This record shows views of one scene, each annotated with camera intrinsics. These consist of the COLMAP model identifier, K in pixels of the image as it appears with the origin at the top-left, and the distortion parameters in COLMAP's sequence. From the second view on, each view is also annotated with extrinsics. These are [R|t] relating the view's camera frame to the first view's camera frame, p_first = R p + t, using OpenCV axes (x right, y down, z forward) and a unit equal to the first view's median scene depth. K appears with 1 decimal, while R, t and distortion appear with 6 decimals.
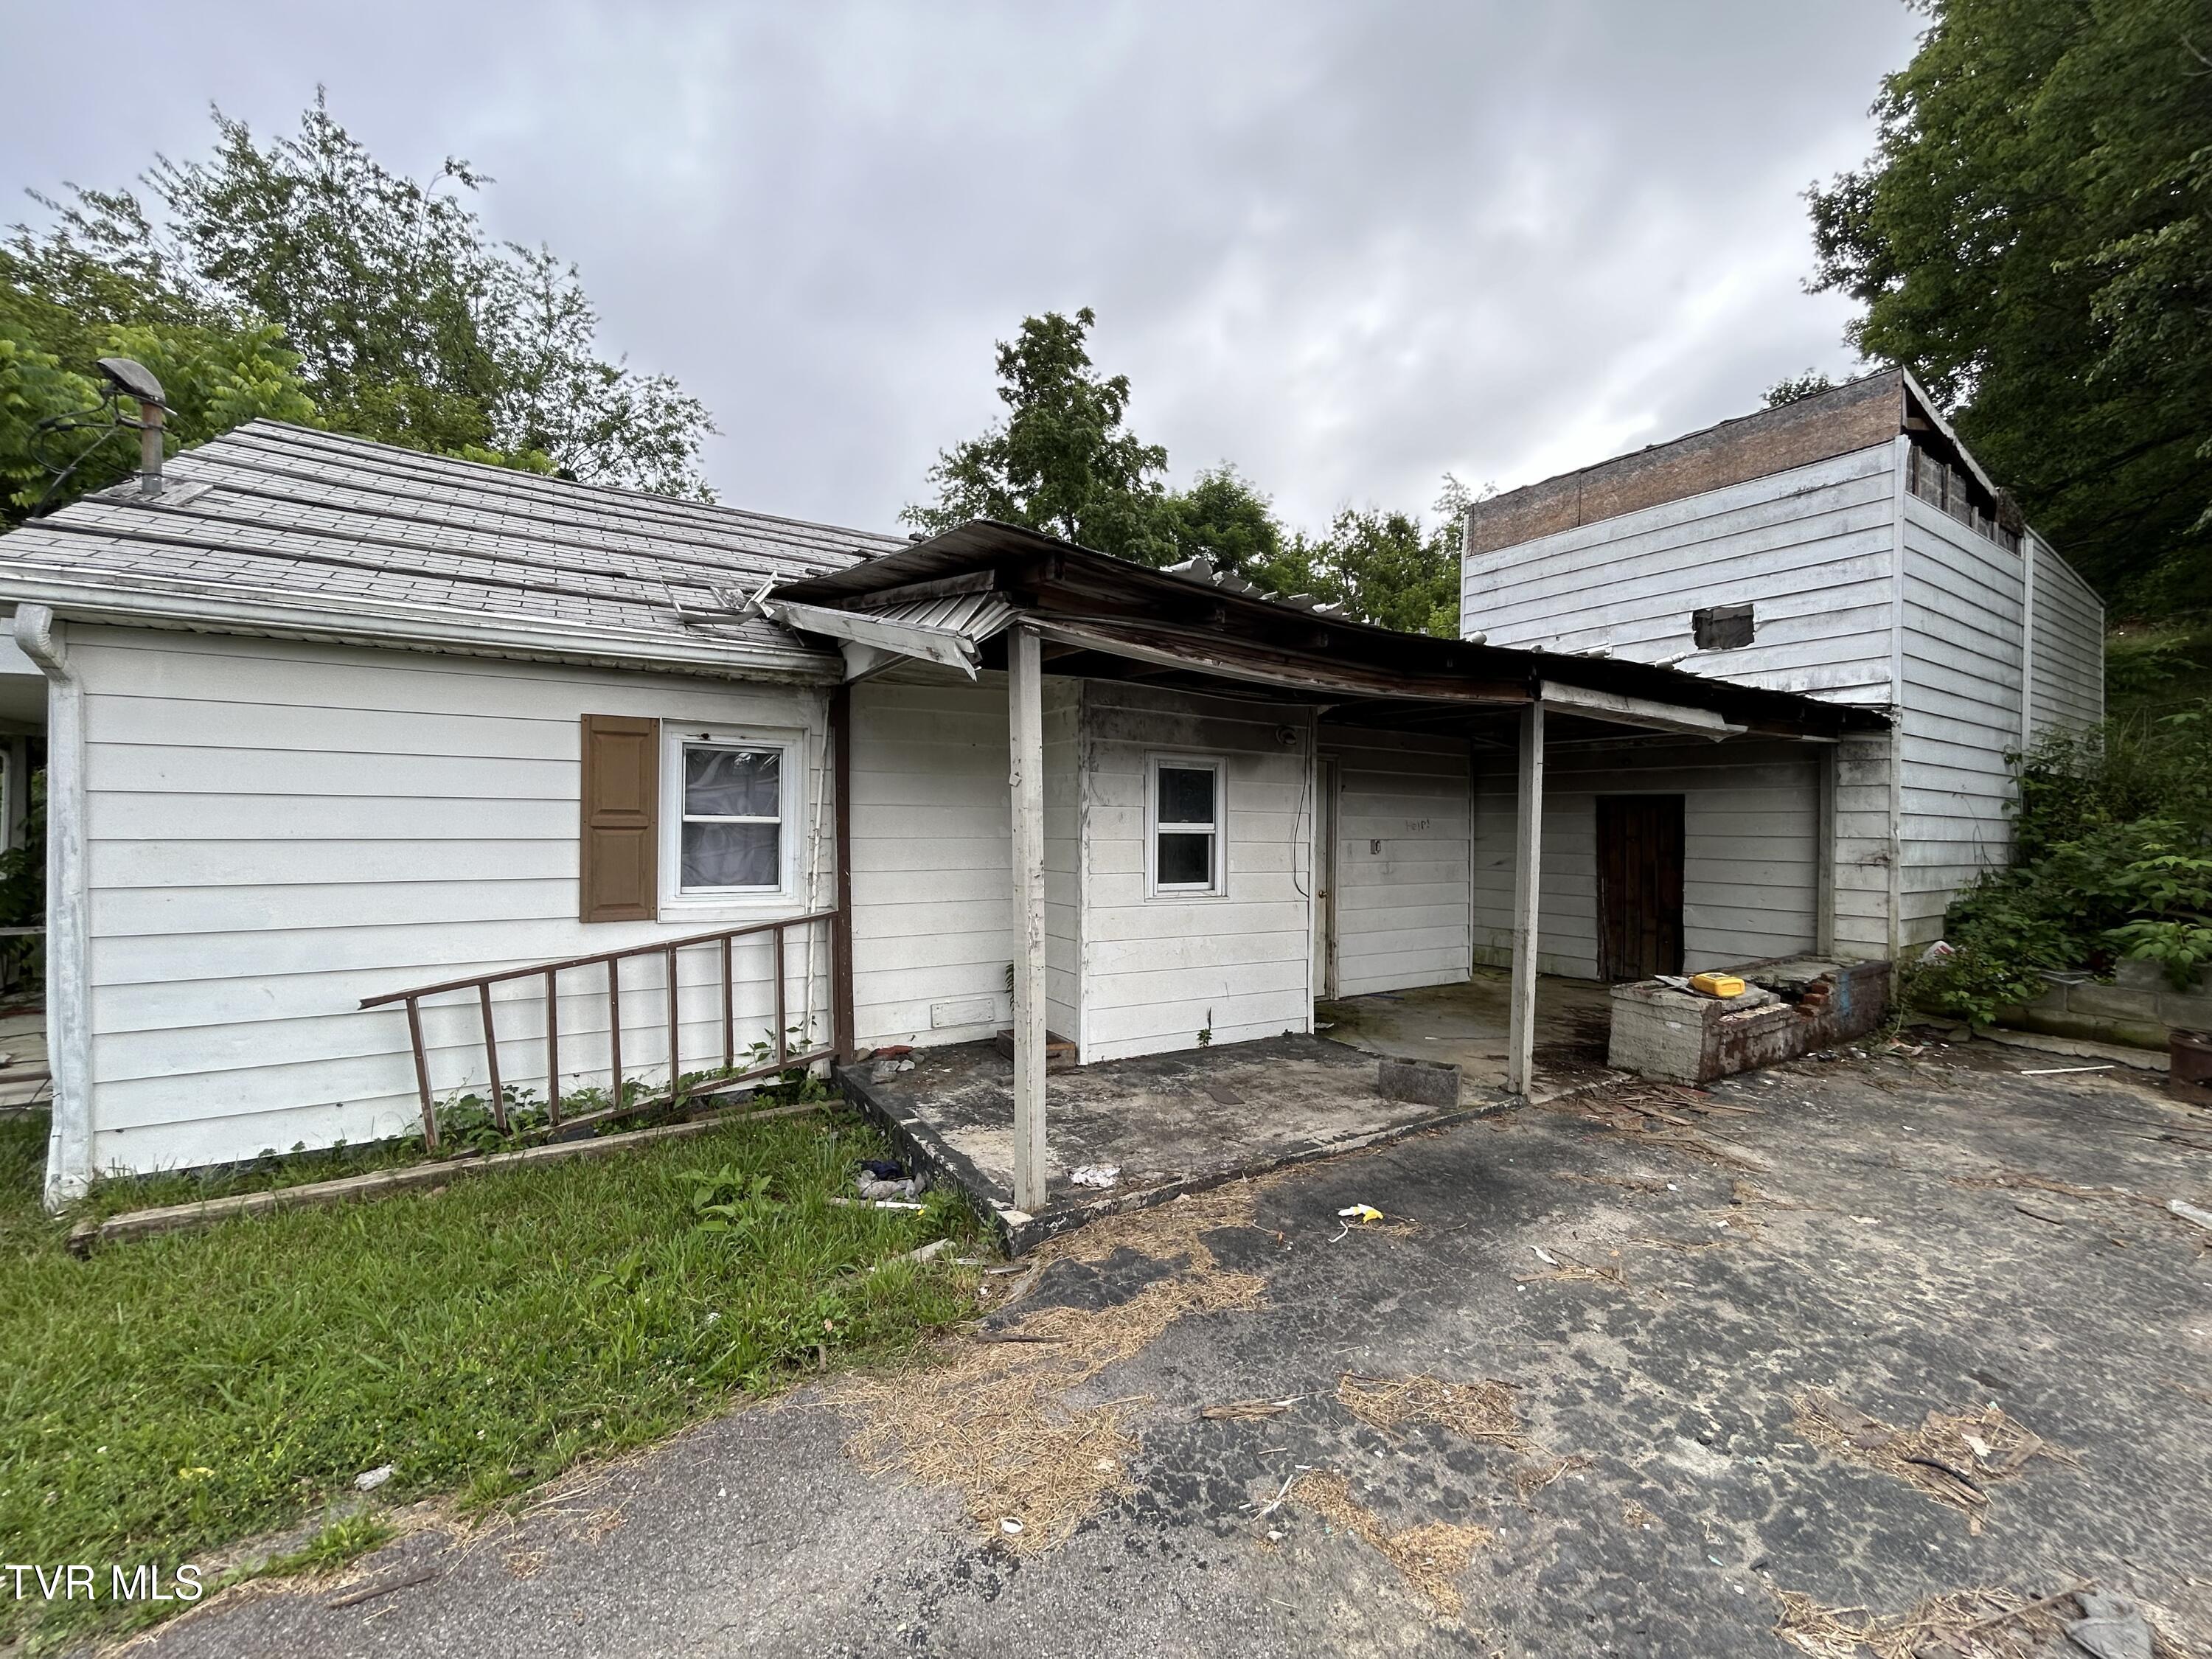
lens RADIAL K [[882.9, 0, 1107.3], [0, 882.9, 830.1], [0, 0, 1]] dist [0.002364, 0.000174]
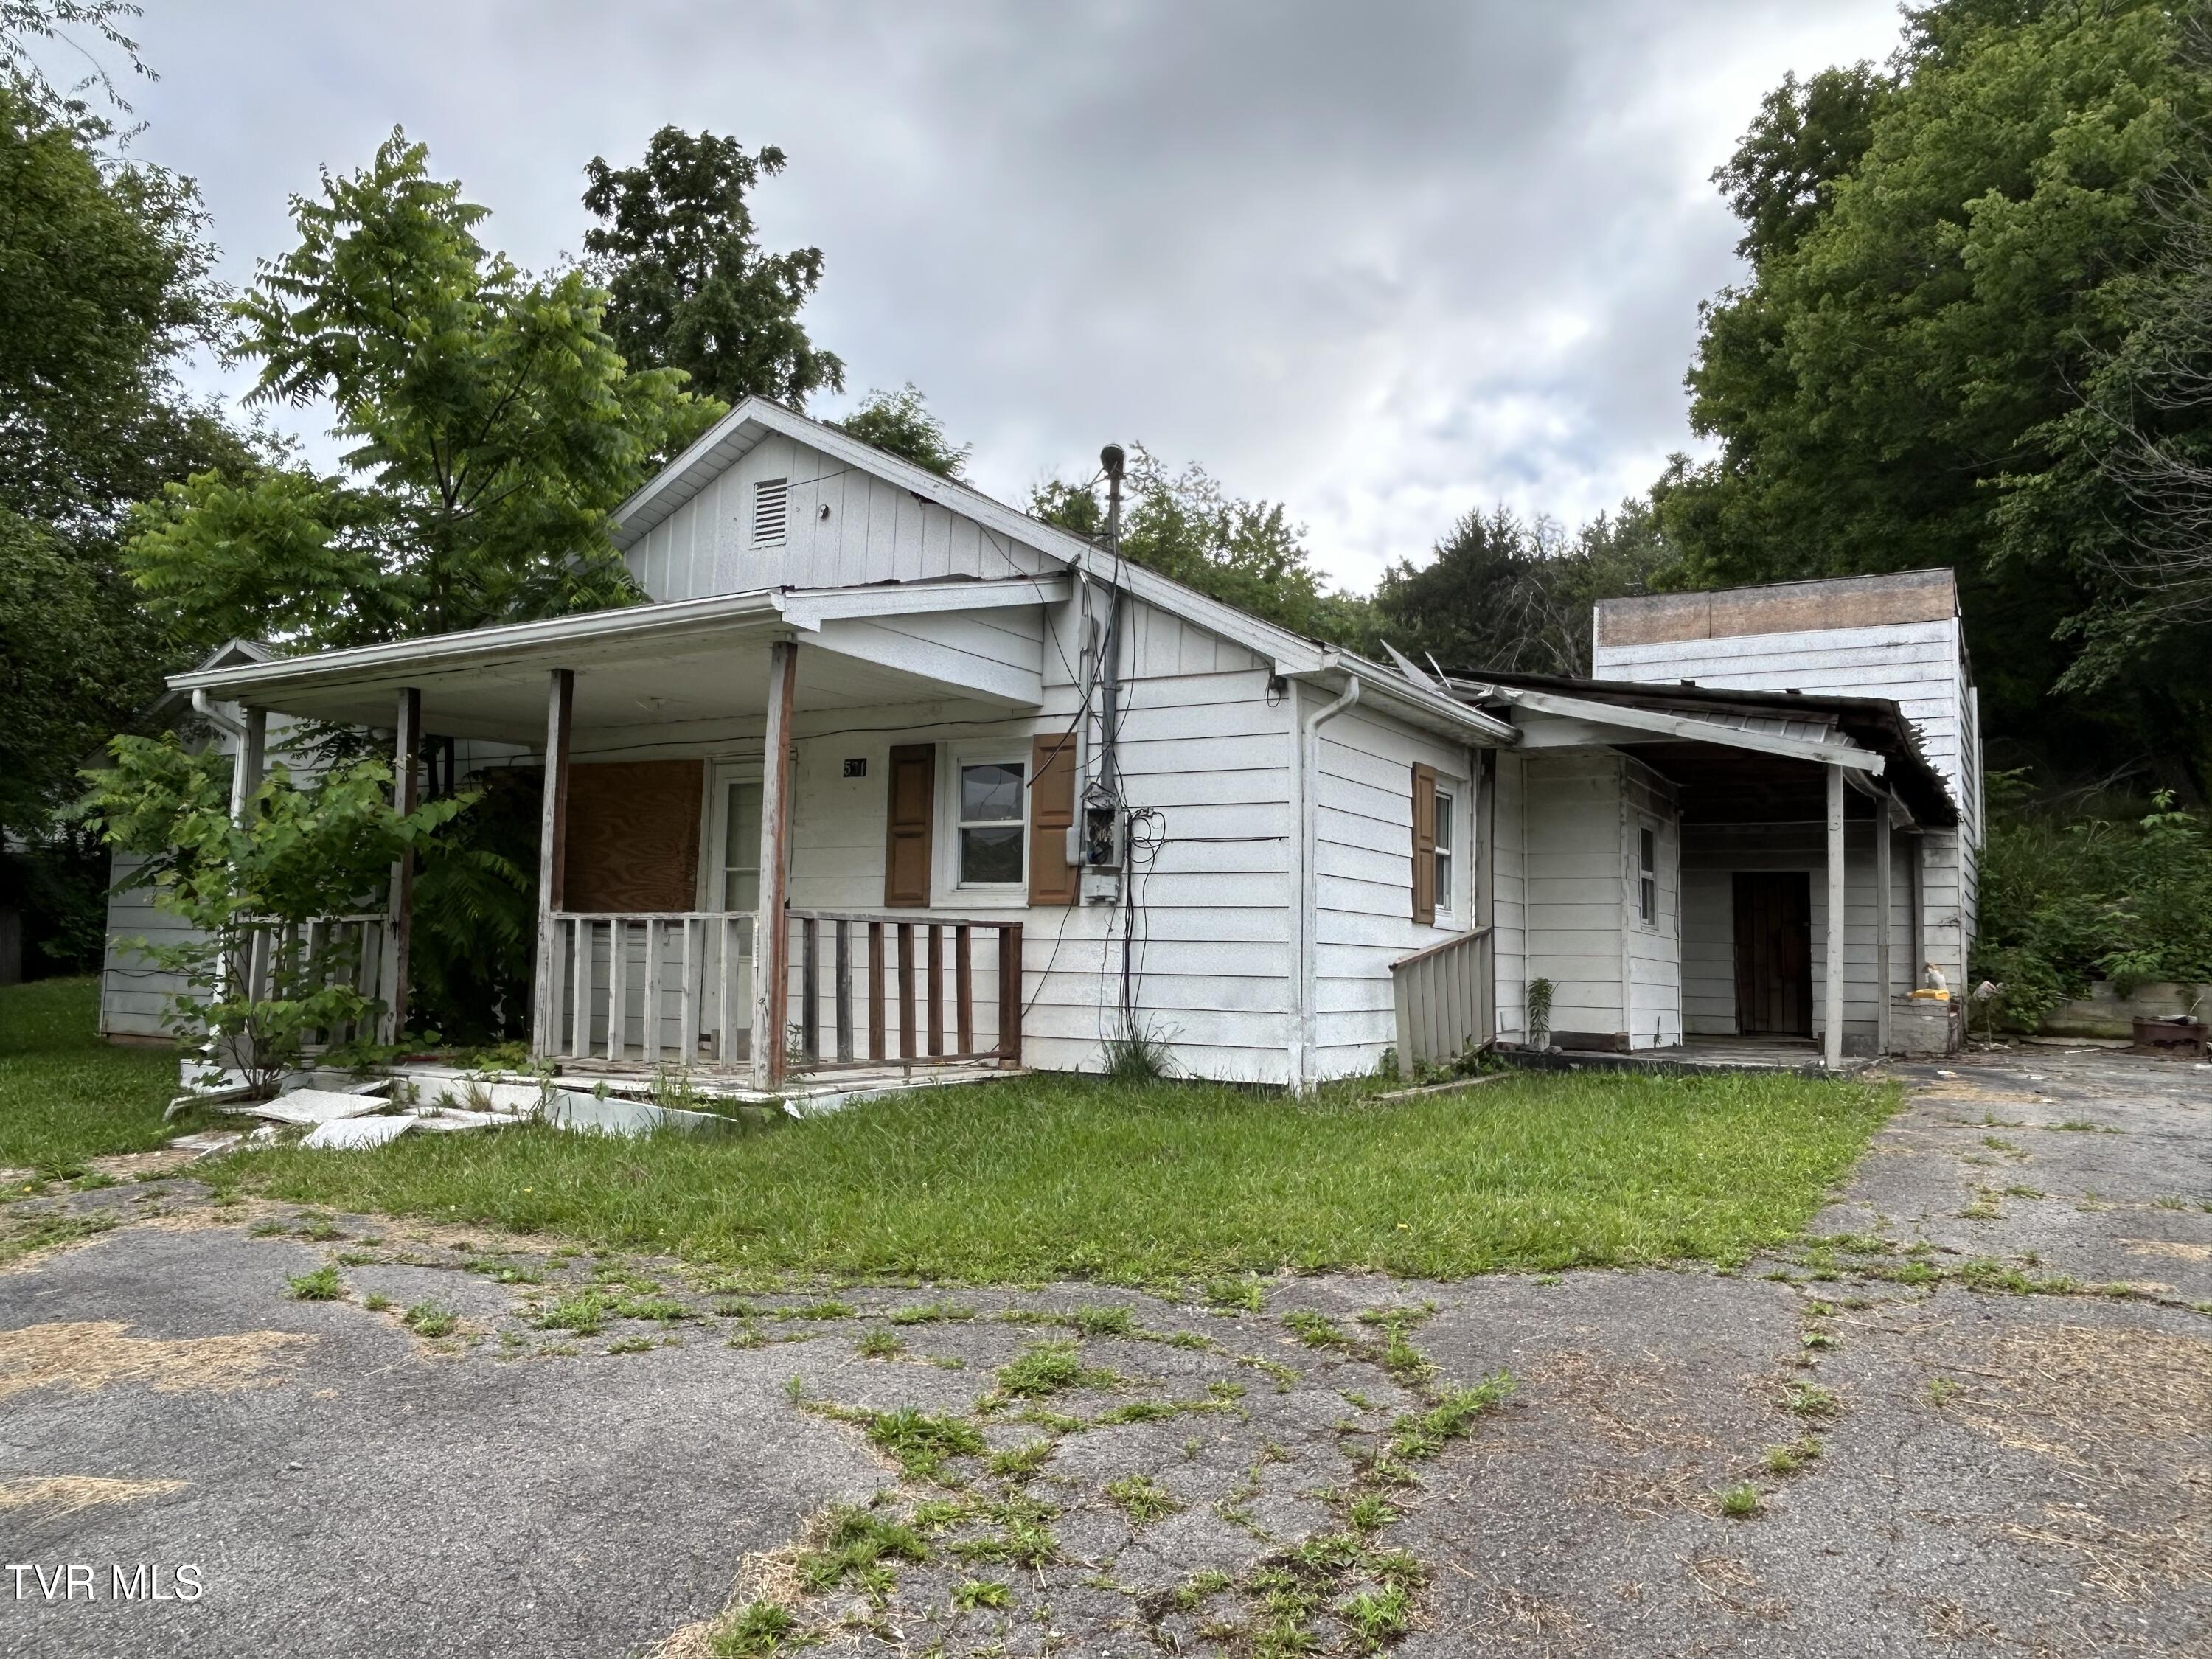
lens RADIAL K [[1560.0, 0, 1105.7], [0, 1560.0, 831.8], [0, 0, 1]] dist [-0.014793, -0.003151]
pose [[0.898688, 0.048278, 0.435923, -1.291090], [-0.010937, 0.996081, -0.087768, 0.114823], [-0.438452, 0.074109, 0.895694, -0.551986]]
